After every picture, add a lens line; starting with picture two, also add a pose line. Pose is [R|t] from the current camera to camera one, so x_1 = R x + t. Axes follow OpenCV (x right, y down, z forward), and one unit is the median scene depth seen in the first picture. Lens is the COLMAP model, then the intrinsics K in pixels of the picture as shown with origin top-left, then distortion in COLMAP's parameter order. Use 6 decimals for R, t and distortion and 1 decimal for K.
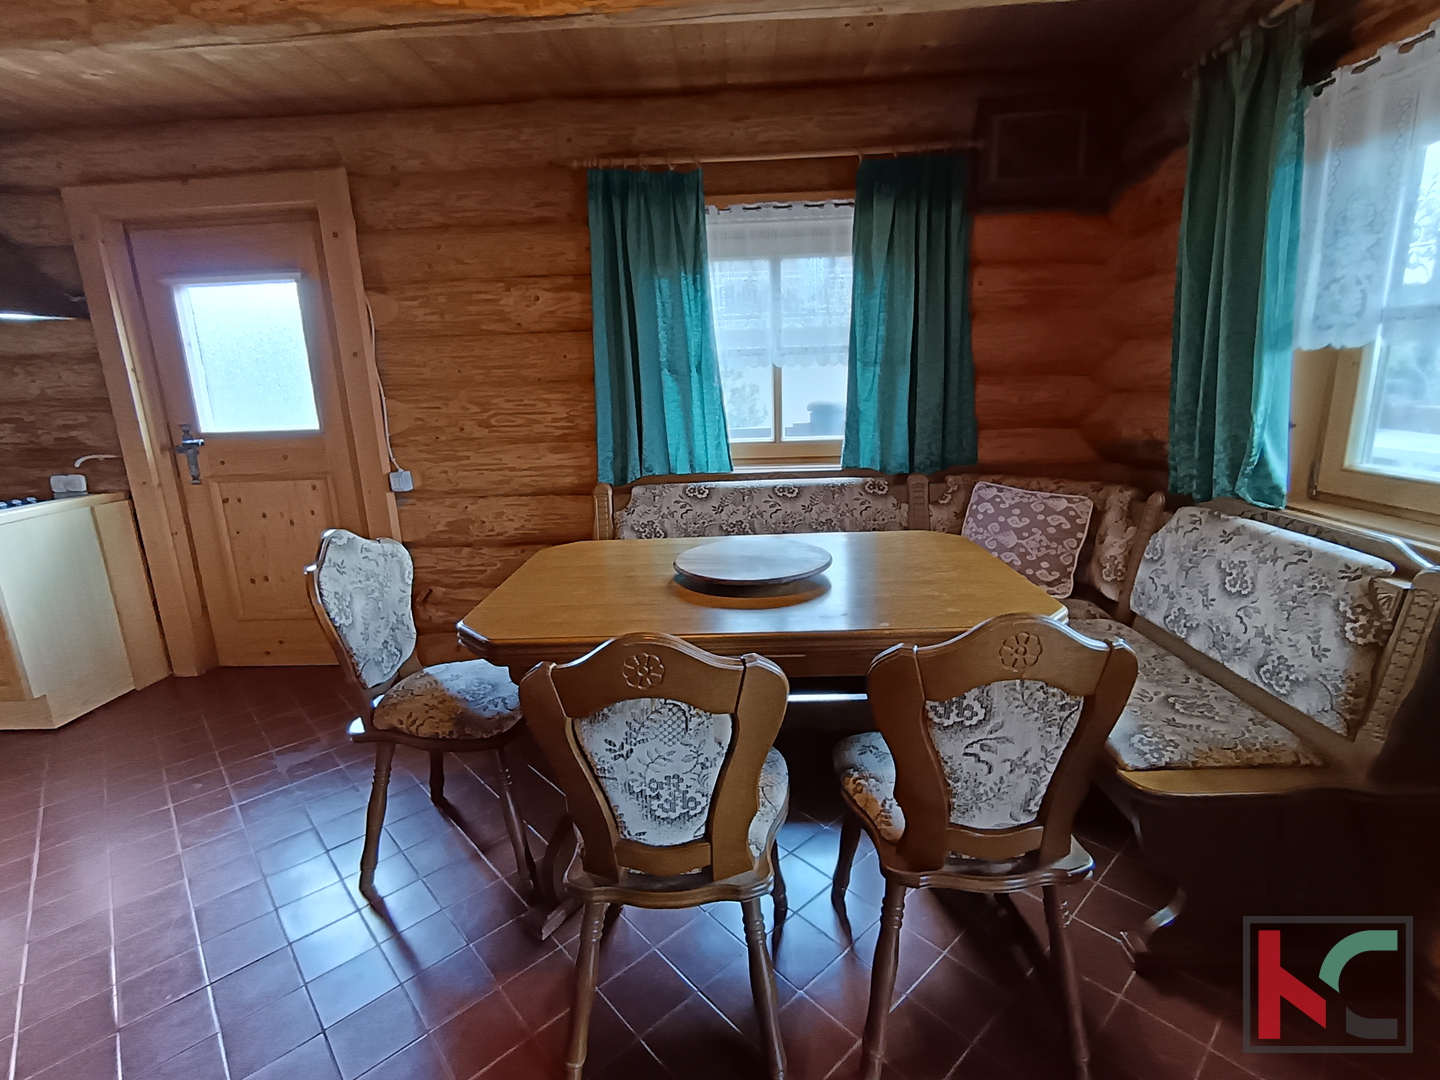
lens RADIAL K [[685.0, 0, 716.1], [0, 685.0, 531.2], [0, 0, 1]] dist [-0.001774, 0.001569]
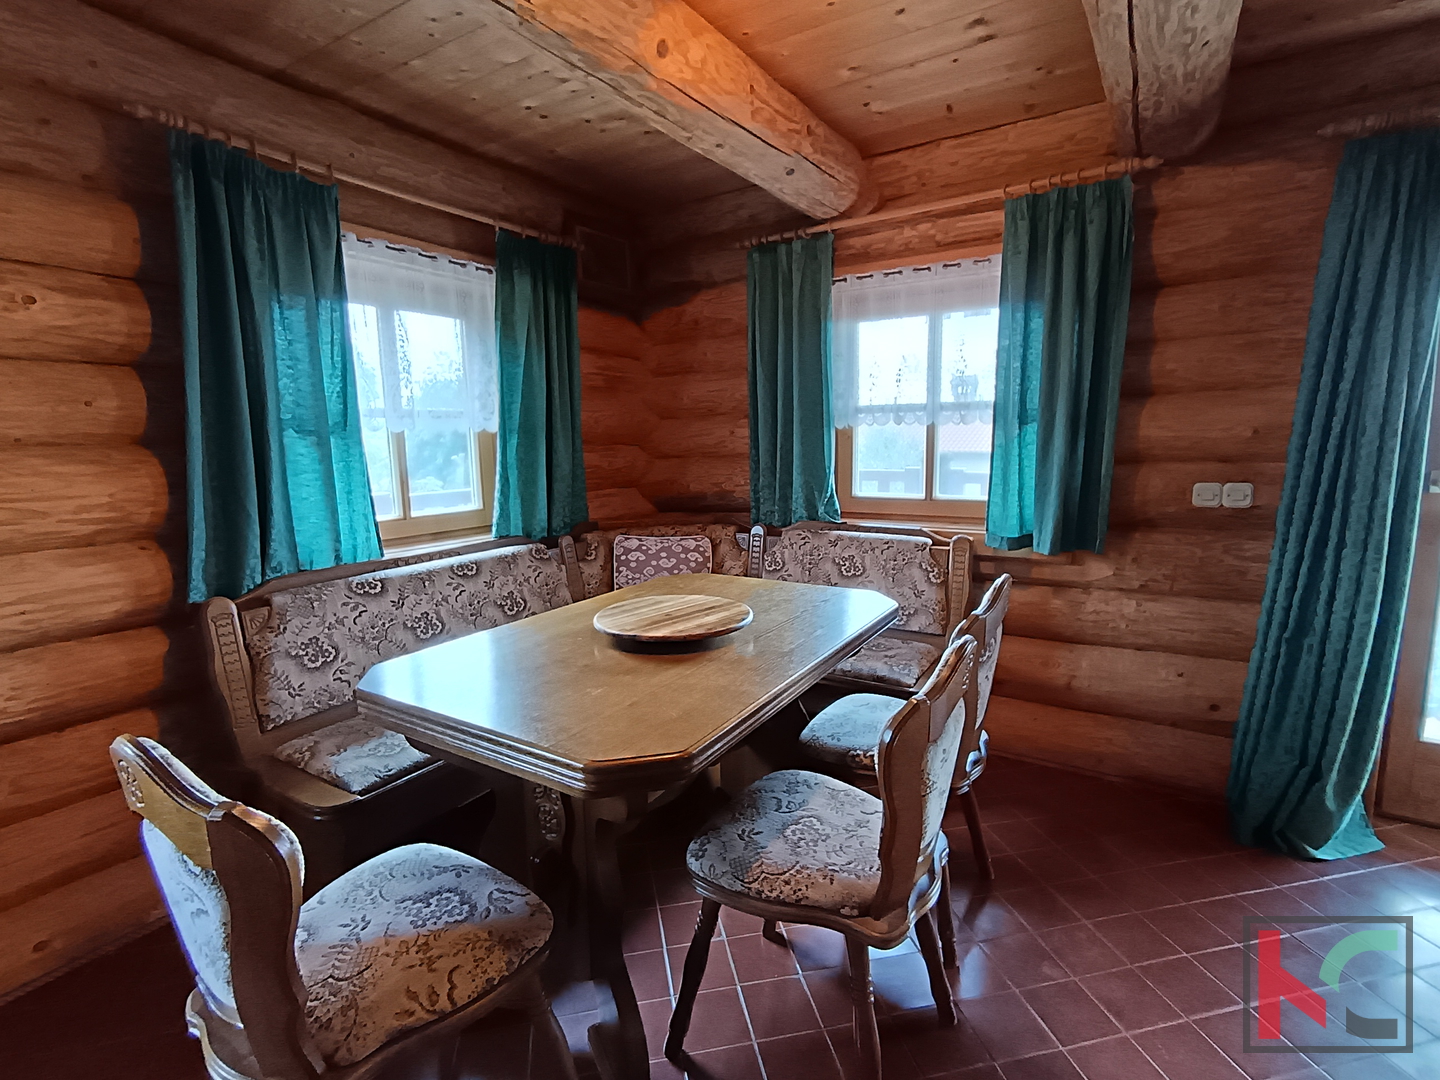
lens RADIAL K [[685.0, 0, 716.1], [0, 685.0, 531.2], [0, 0, 1]] dist [-0.001774, 0.001569]
pose [[0.509904, -0.093723, 0.855111, -0.507073], [0.190027, 0.981762, -0.005710, -0.041803], [-0.838980, 0.165406, 0.518414, 0.273460]]
